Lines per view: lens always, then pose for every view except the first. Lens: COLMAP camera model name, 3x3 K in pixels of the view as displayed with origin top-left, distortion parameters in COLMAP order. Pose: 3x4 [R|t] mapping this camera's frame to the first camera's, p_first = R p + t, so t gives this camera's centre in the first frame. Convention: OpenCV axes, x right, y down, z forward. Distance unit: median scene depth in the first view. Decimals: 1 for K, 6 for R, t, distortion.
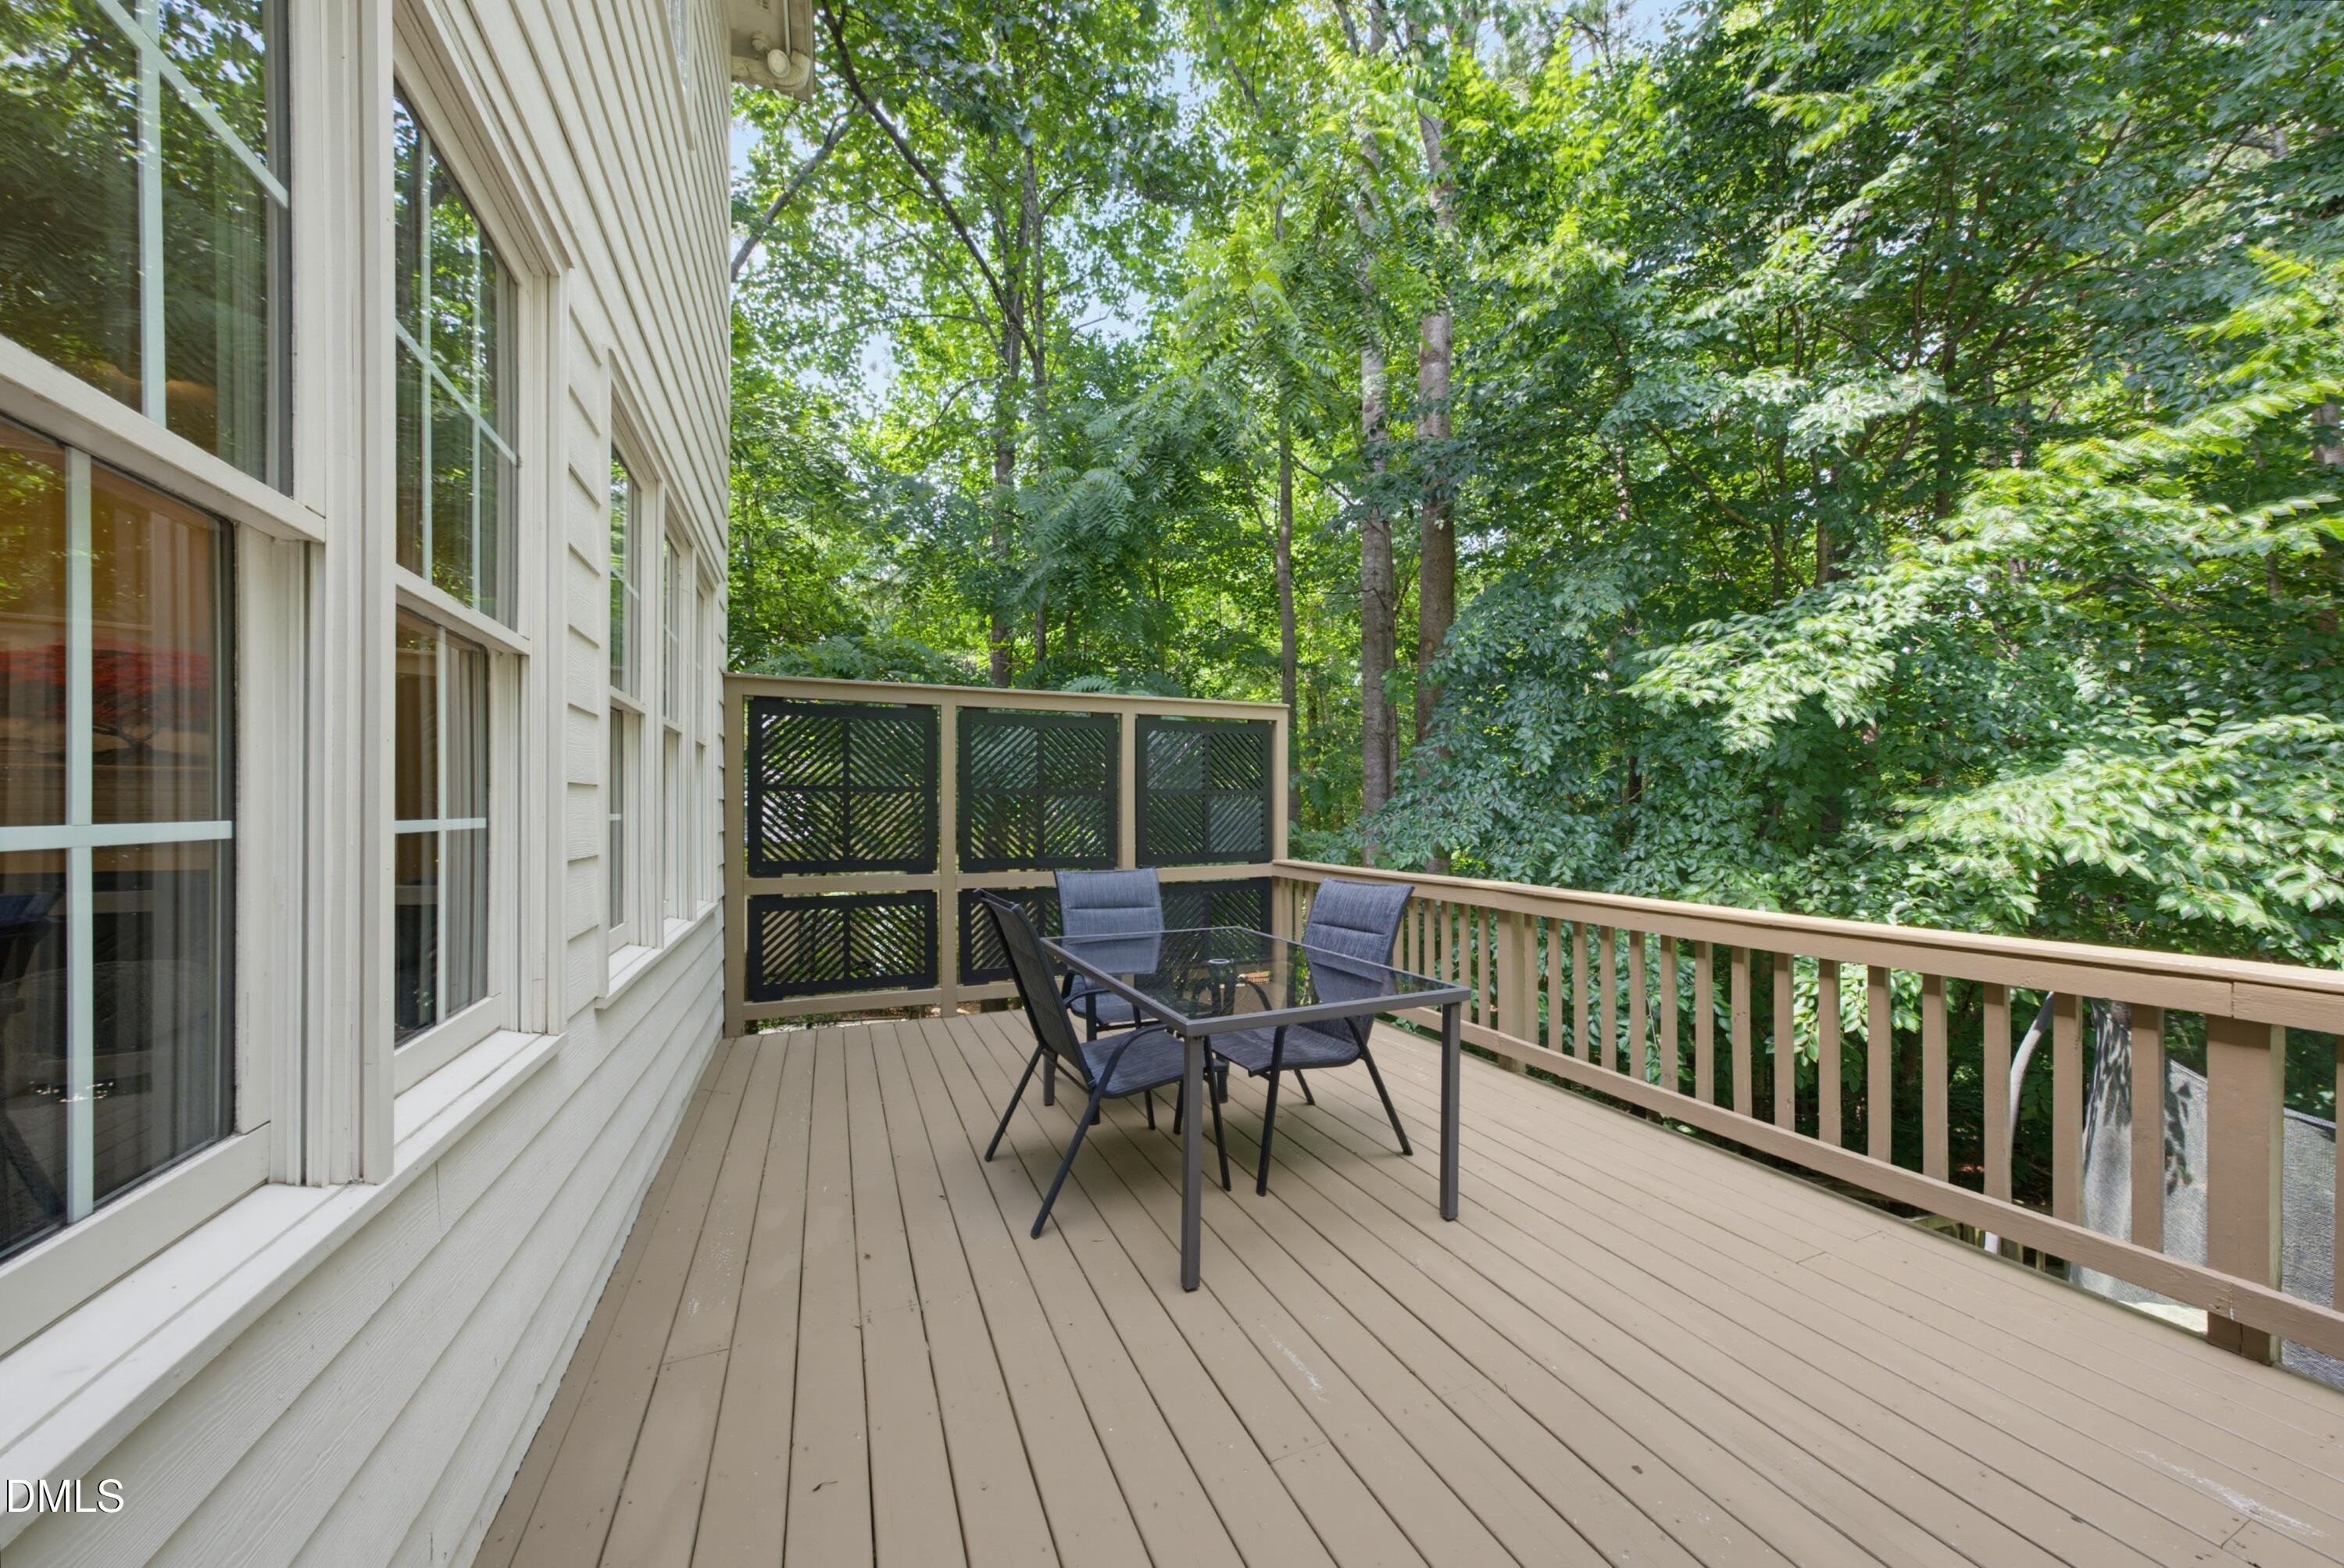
lens RADIAL K [[806.0, 0, 1179.9], [0, 806.0, 789.2], [0, 0, 1]] dist [-0.030119, 0.012143]
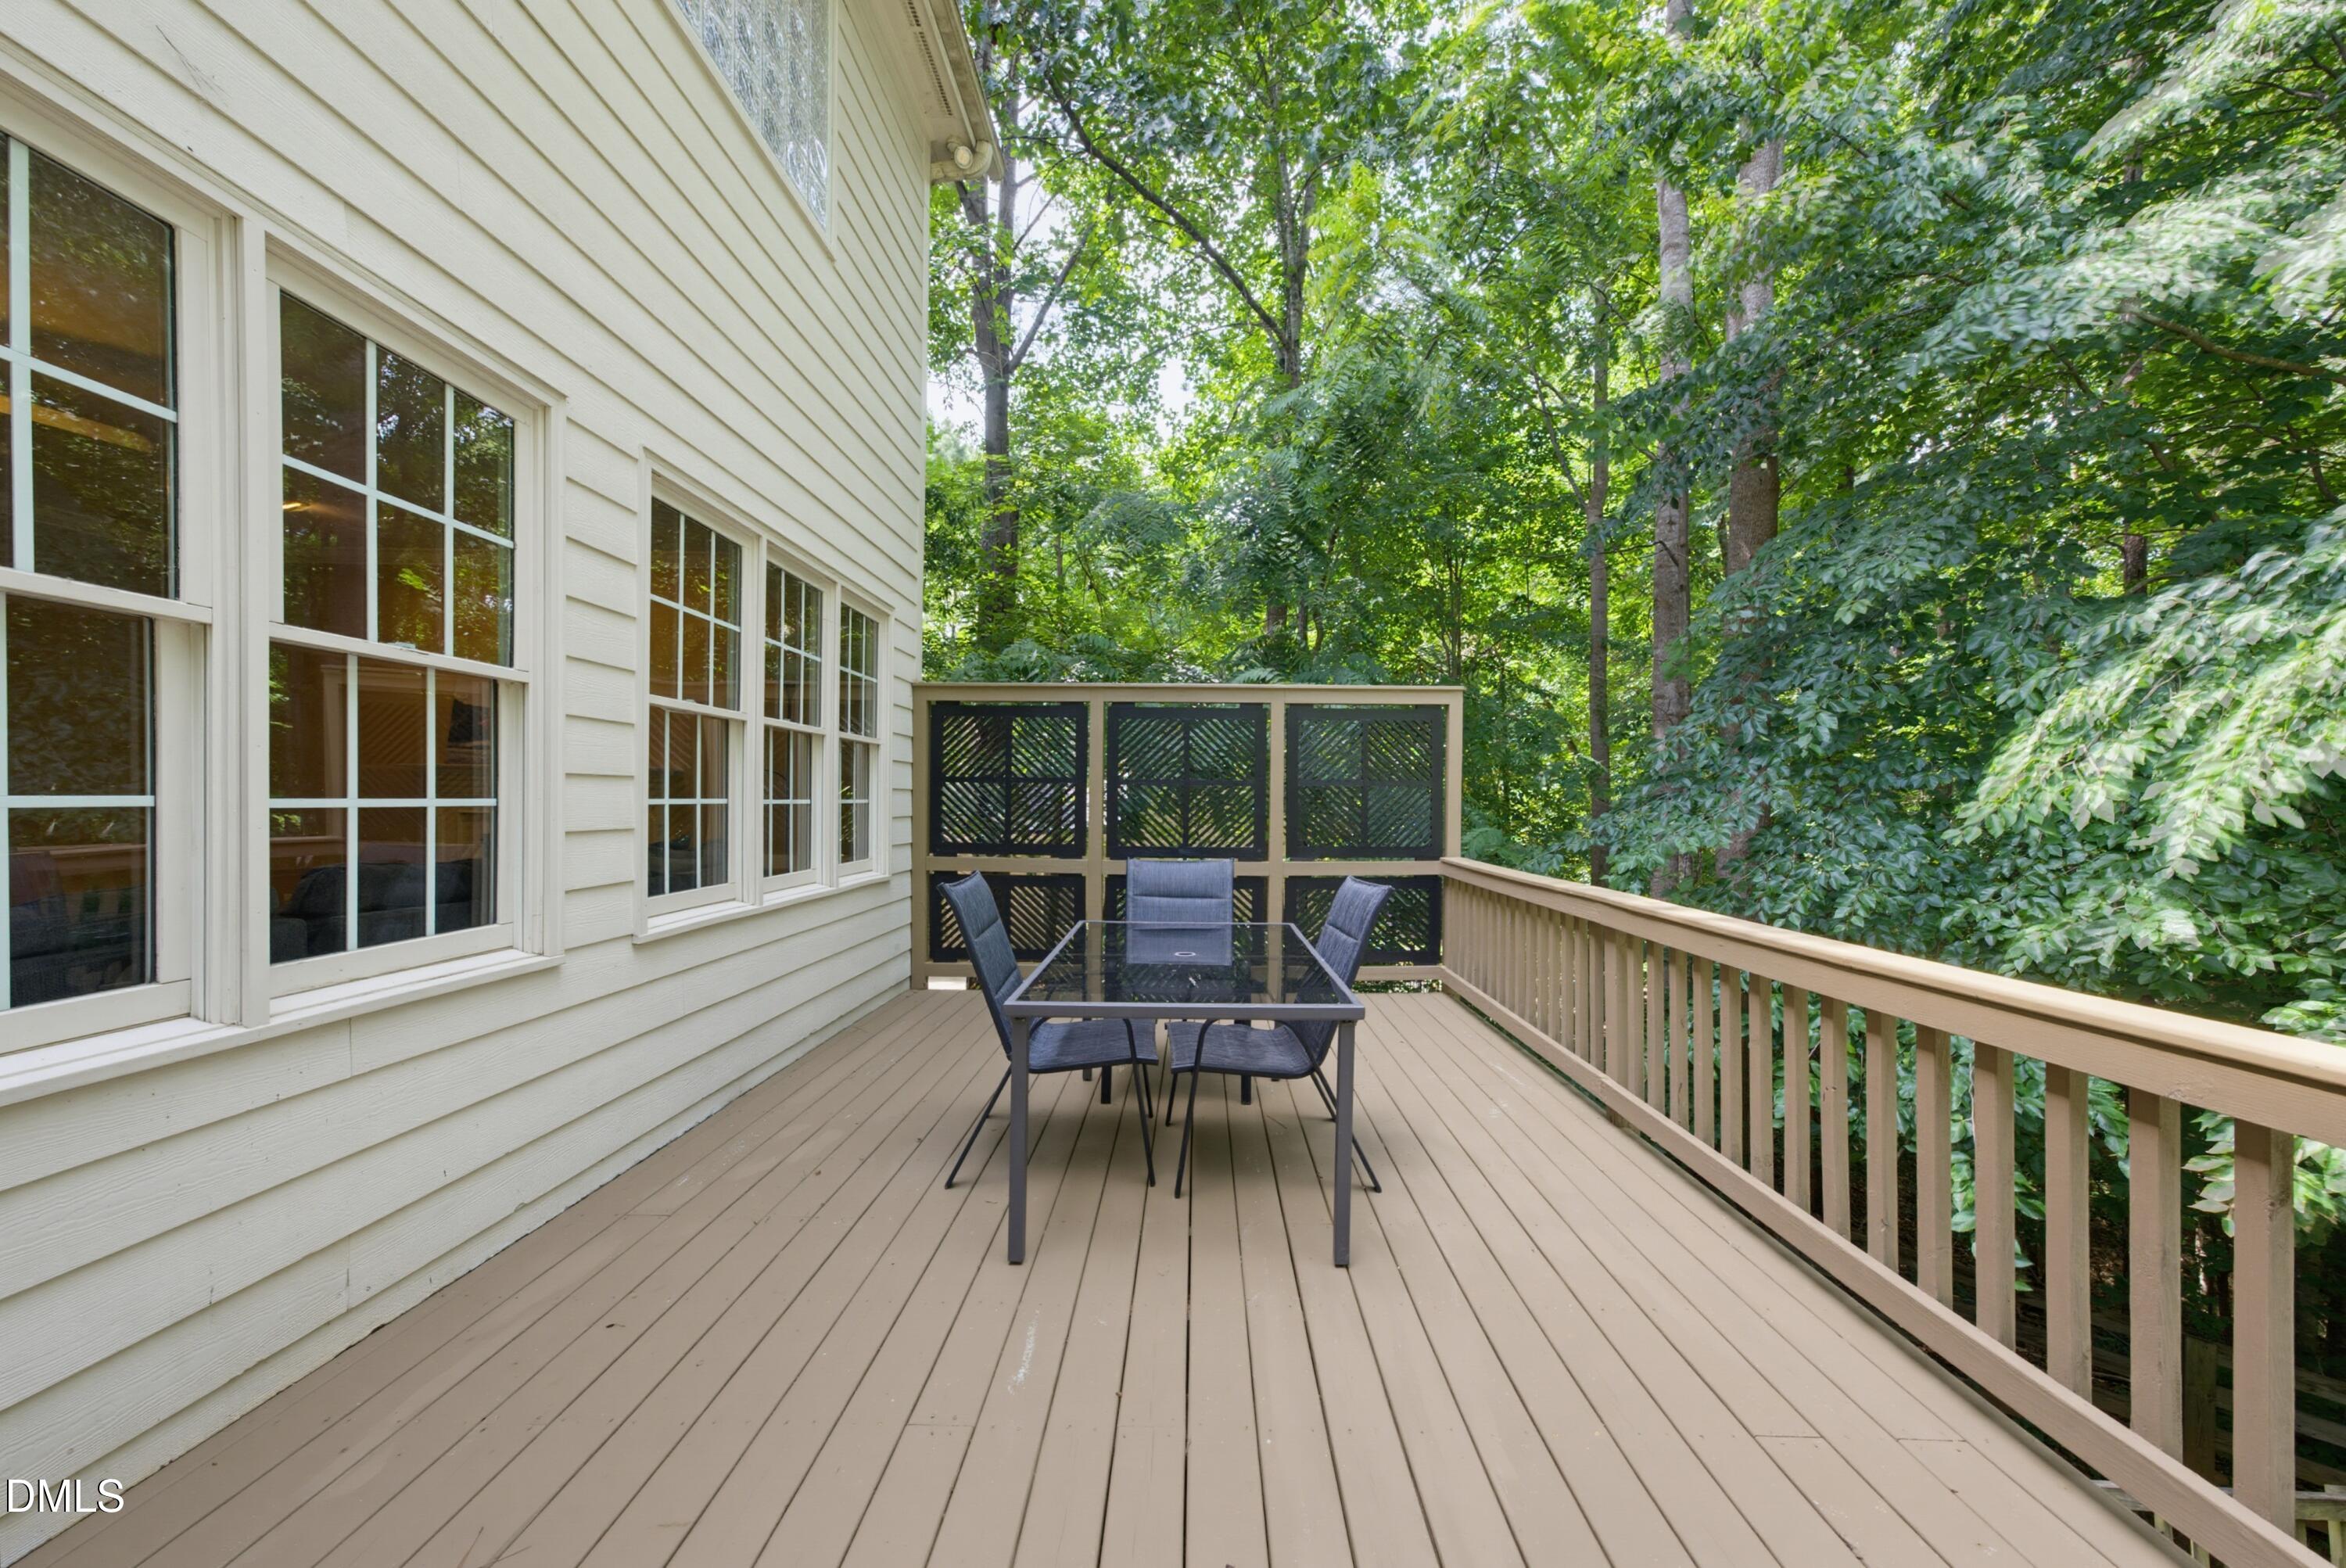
lens RADIAL K [[806.7, 0, 1180.9], [0, 806.7, 789.2], [0, 0, 1]] dist [-0.030119, 0.012143]
pose [[0.913883, 0.003387, -0.405963, 0.213854], [0.000255, 0.999960, 0.008917, 0.001594], [0.405977, -0.008252, 0.913846, 0.050121]]
